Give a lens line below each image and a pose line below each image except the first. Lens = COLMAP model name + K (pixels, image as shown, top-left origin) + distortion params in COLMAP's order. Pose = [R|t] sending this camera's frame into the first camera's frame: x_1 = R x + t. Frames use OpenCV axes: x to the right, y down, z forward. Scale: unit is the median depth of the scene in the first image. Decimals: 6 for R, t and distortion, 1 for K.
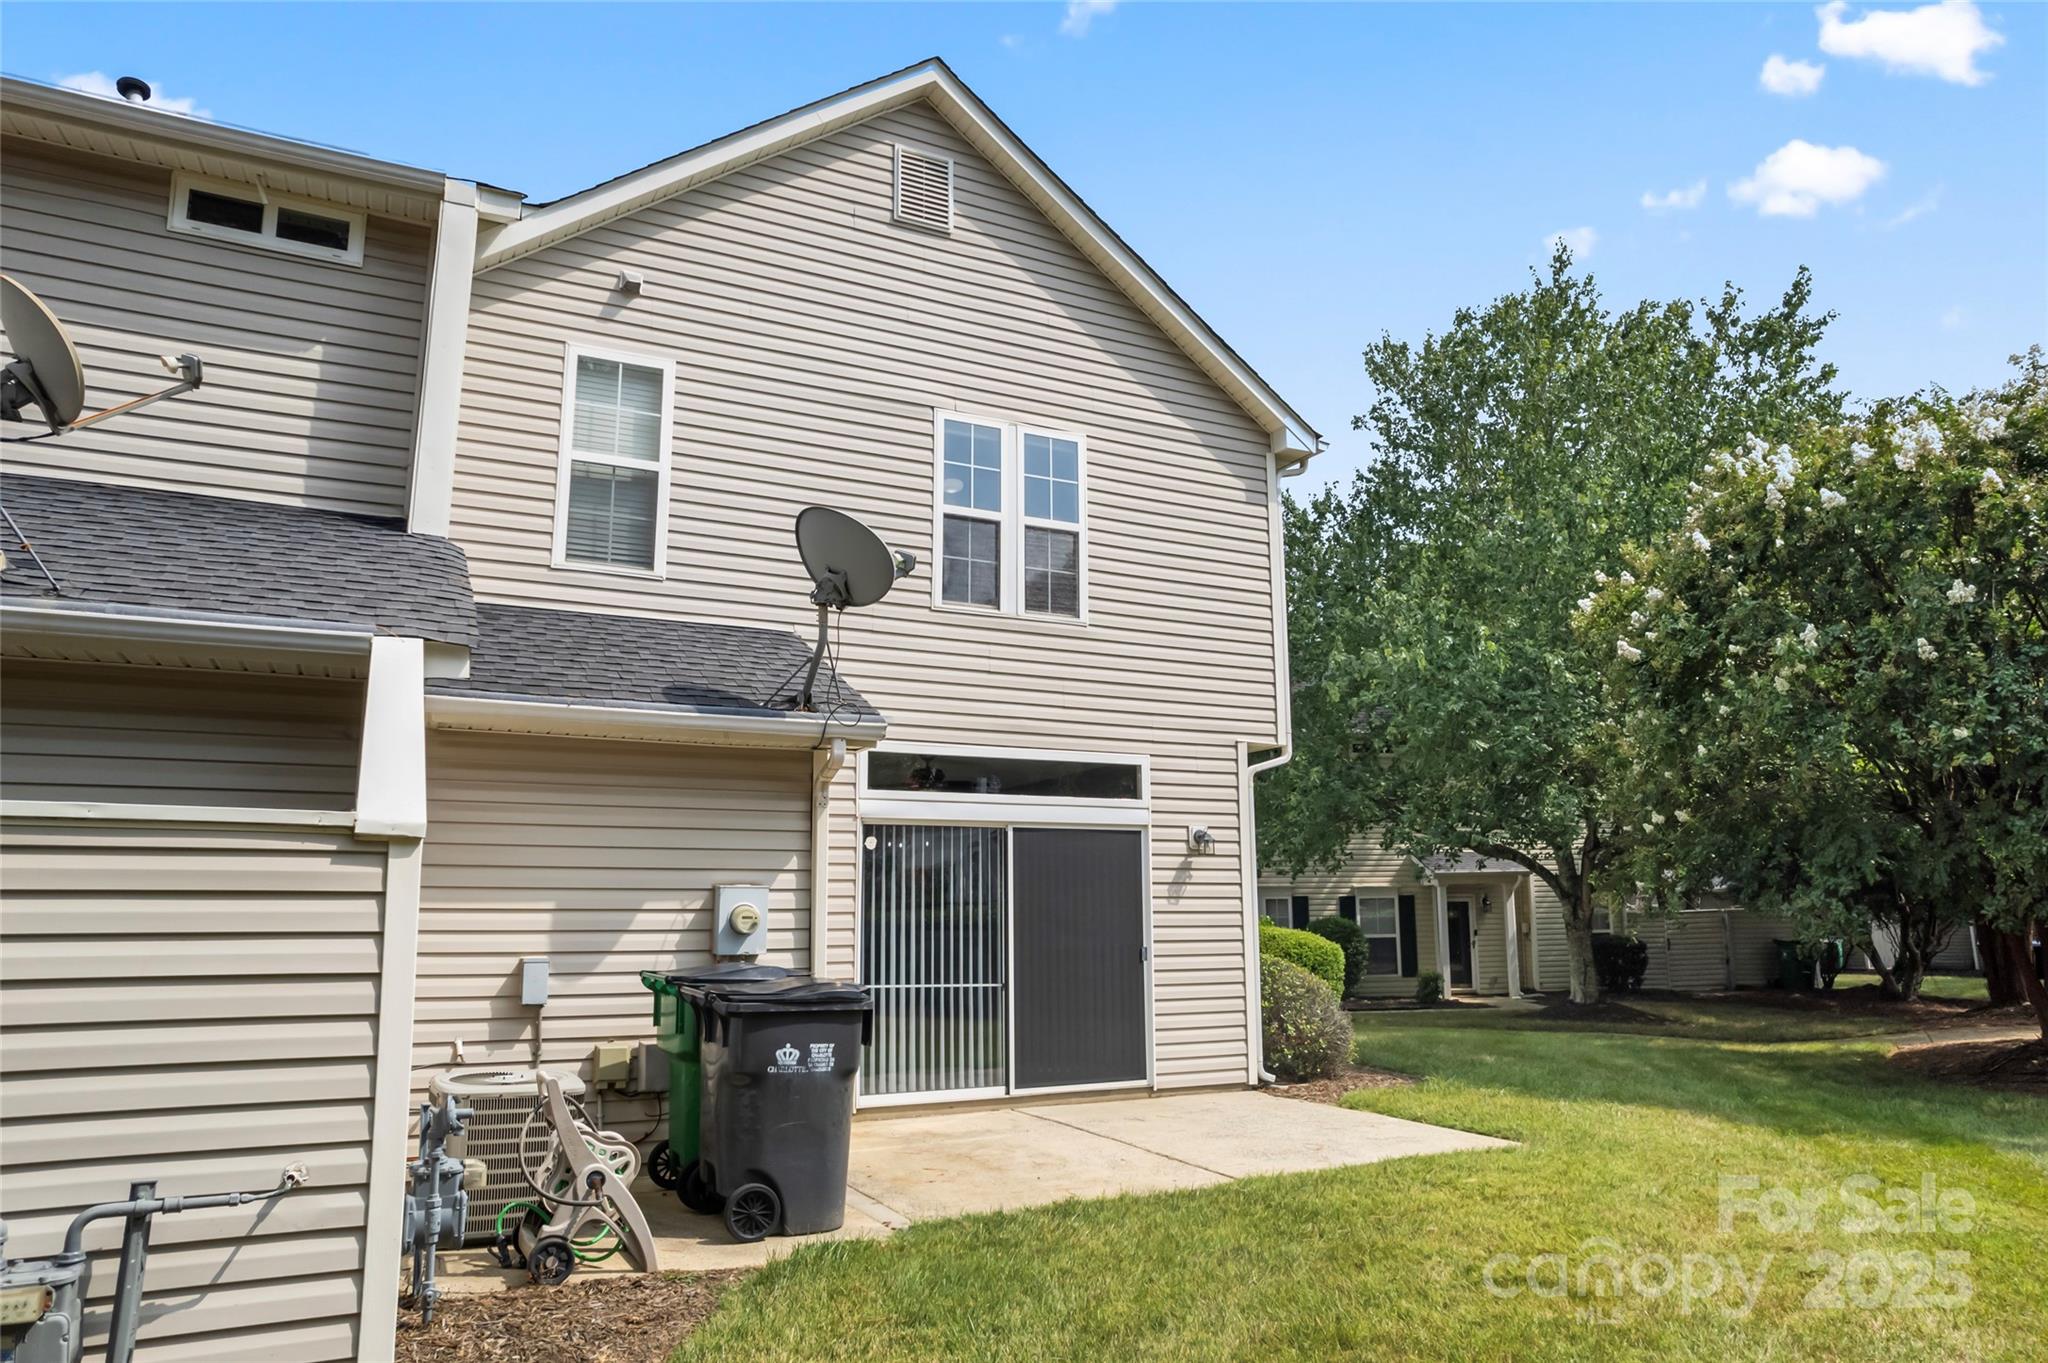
lens RADIAL K [[1345.1, 0, 1073.7], [0, 1345.1, 682.9], [0, 0, 1]] dist [-0.059865, 0.044070]
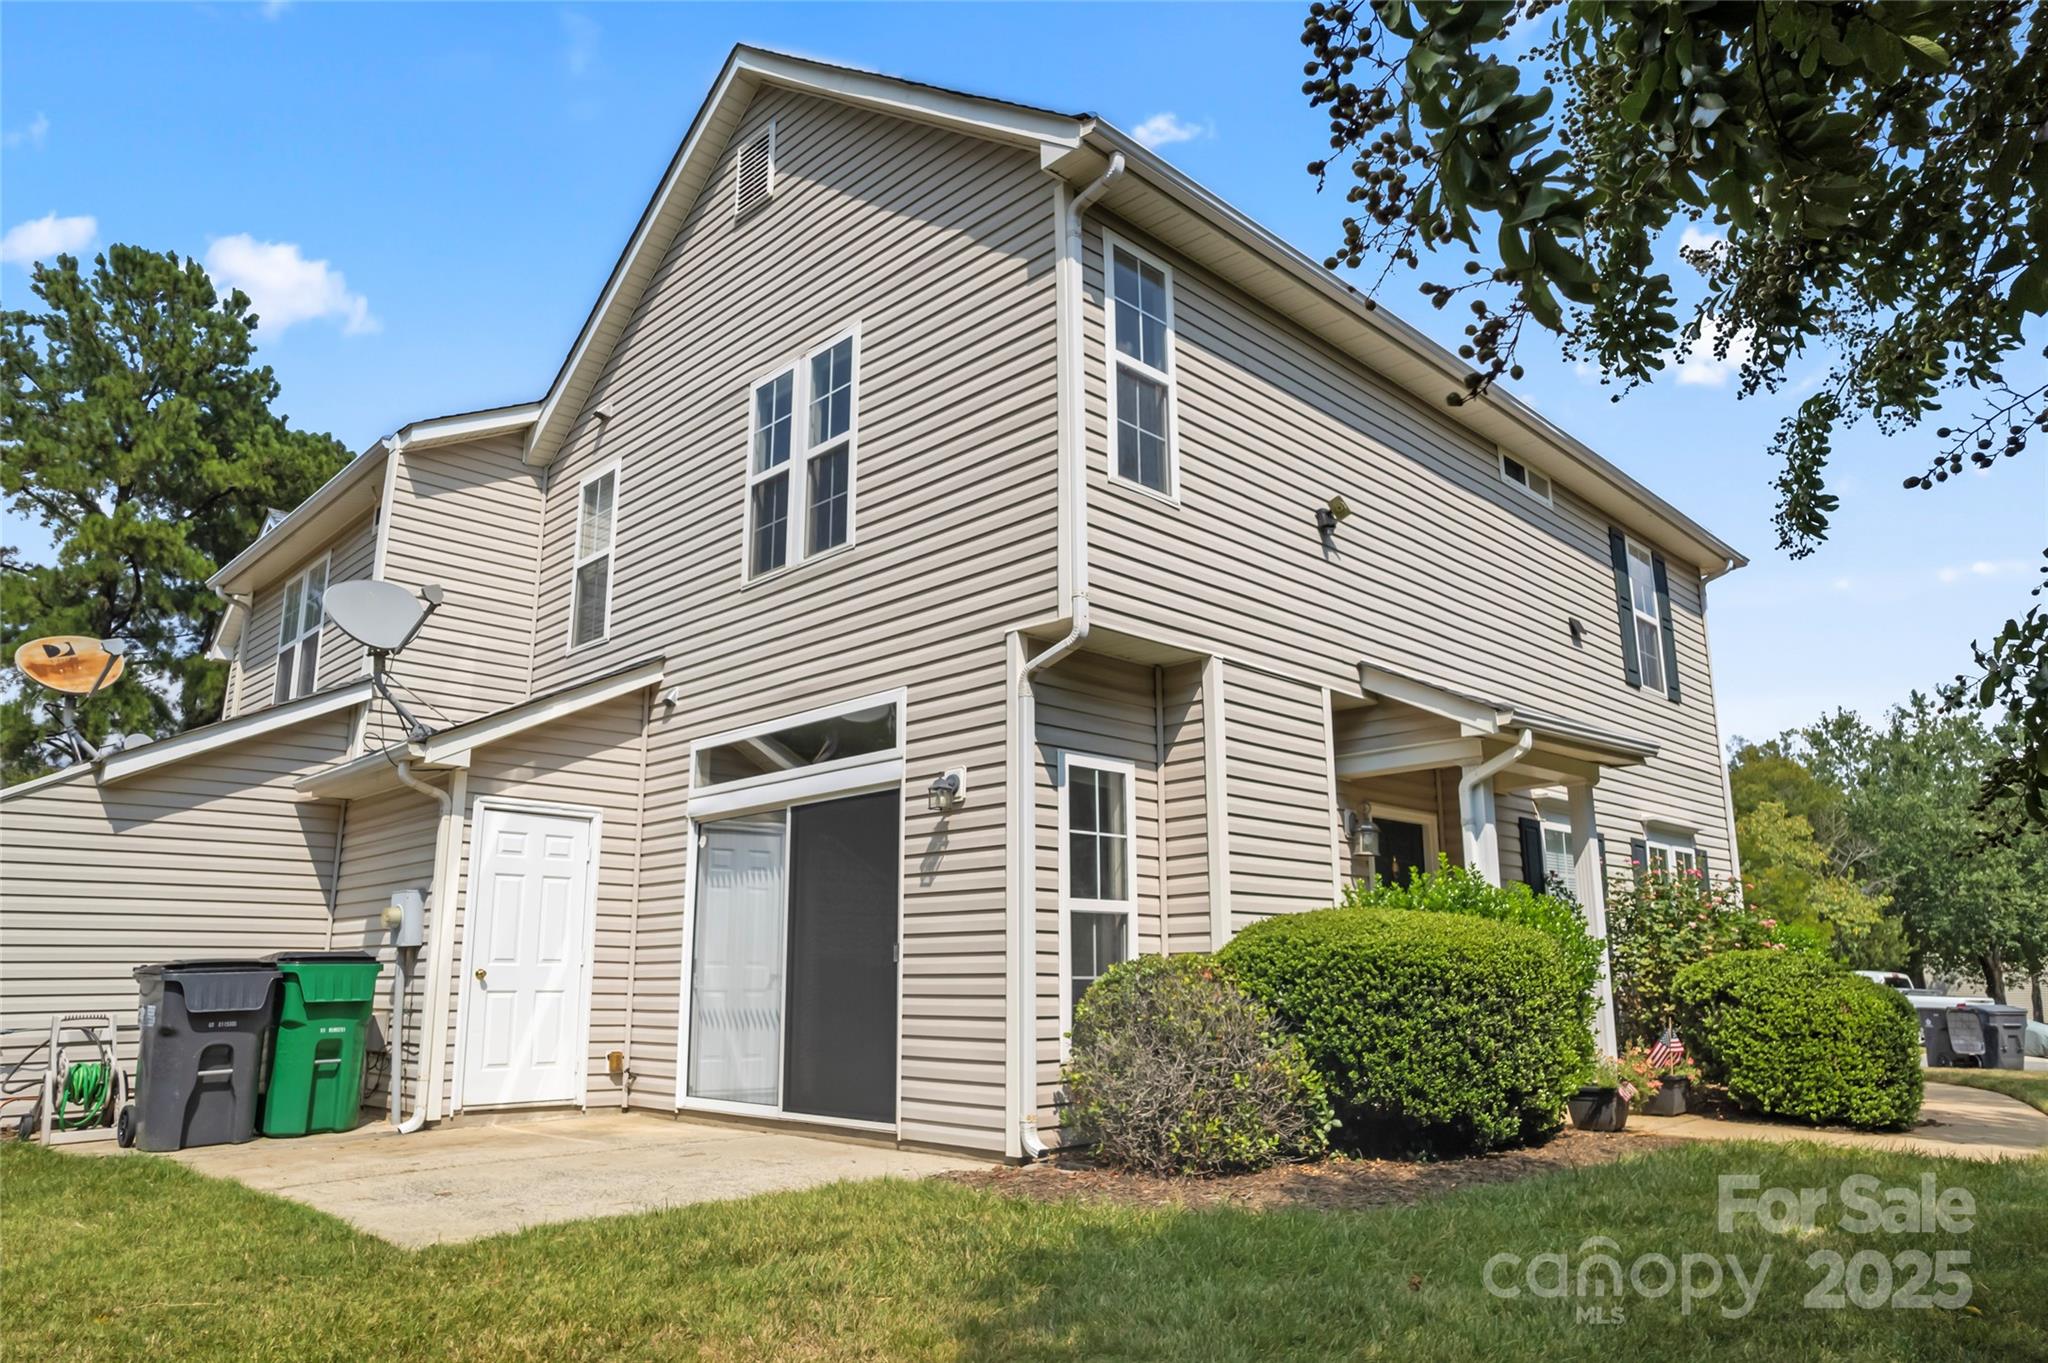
lens RADIAL K [[1345.1, 0, 1073.7], [0, 1345.1, 682.9], [0, 0, 1]] dist [-0.059865, 0.044070]
pose [[0.297466, -0.201521, -0.933222, 0.815200], [0.175749, 0.972324, -0.153944, 0.191062], [0.938417, -0.118220, 0.324651, 0.881603]]
